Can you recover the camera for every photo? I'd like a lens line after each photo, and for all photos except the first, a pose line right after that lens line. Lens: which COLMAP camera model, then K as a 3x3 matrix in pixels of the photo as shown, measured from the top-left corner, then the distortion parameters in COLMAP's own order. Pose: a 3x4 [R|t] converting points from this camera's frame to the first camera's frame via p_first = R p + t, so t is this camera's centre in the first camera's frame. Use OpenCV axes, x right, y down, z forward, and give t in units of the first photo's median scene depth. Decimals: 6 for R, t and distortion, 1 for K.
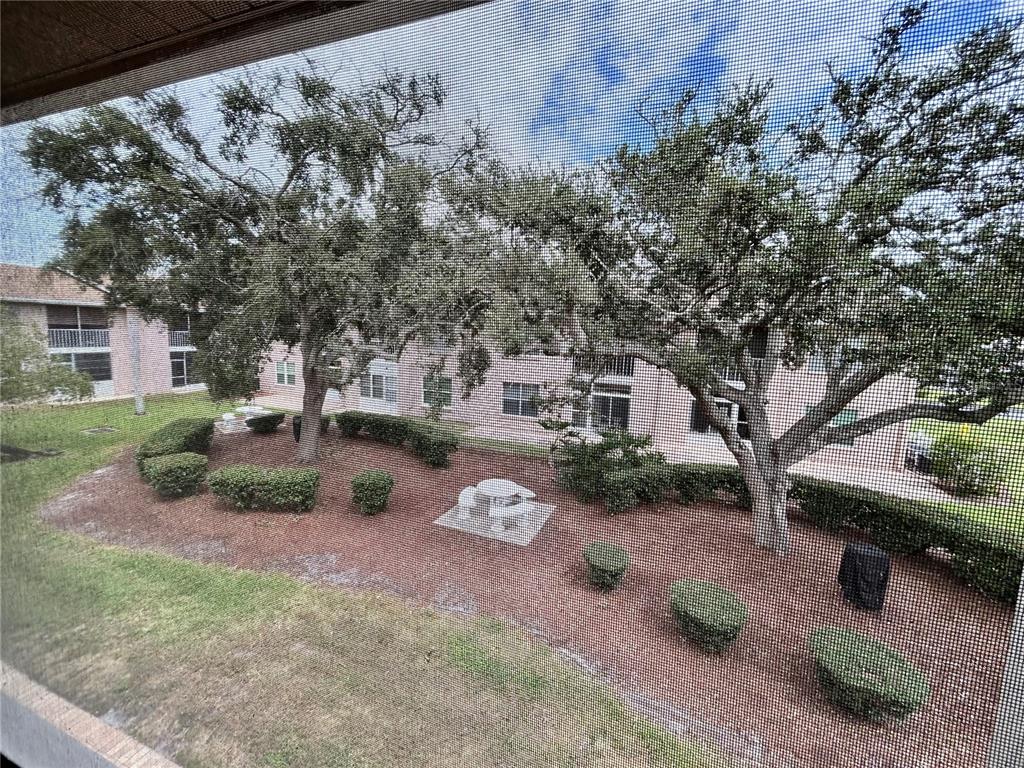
lens RADIAL K [[410.5, 0, 506.6], [0, 410.5, 382.2], [0, 0, 1]] dist [-0.000789, 0.001439]
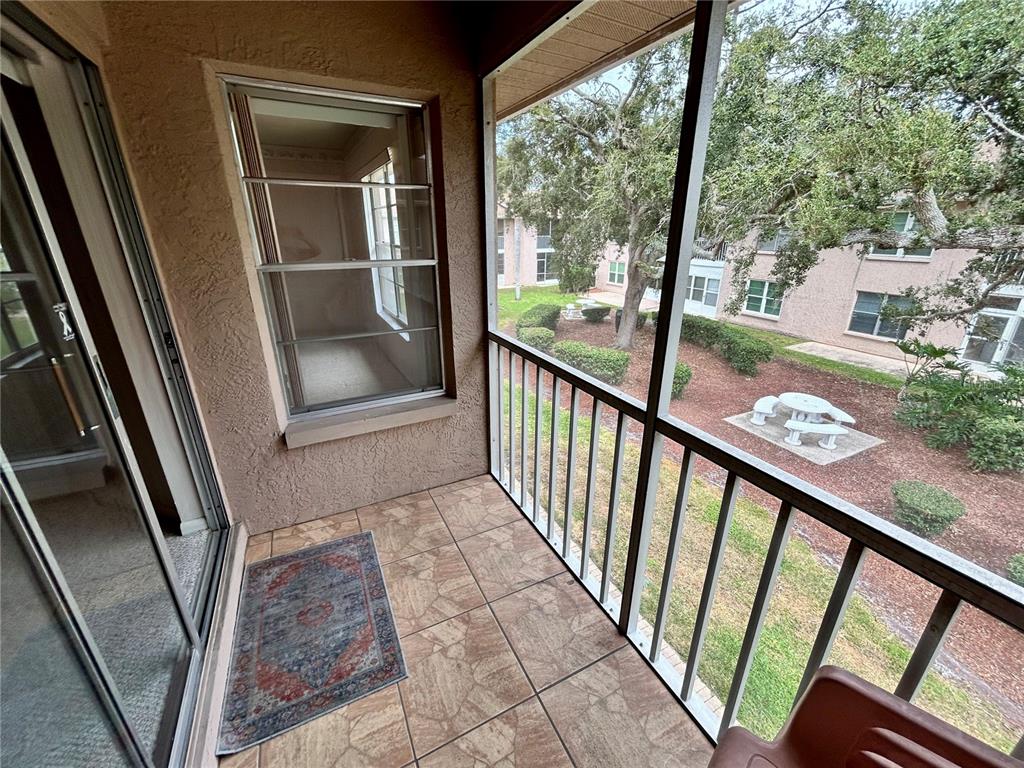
lens RADIAL K [[410.5, 0, 512.5], [0, 410.5, 379.9], [0, 0, 1]] dist [-0.000789, 0.001439]
pose [[0.737941, 0.199316, -0.644760, 0.065563], [-0.052711, 0.969496, 0.239374, 0.017431], [0.672803, -0.142658, 0.725937, -0.089324]]
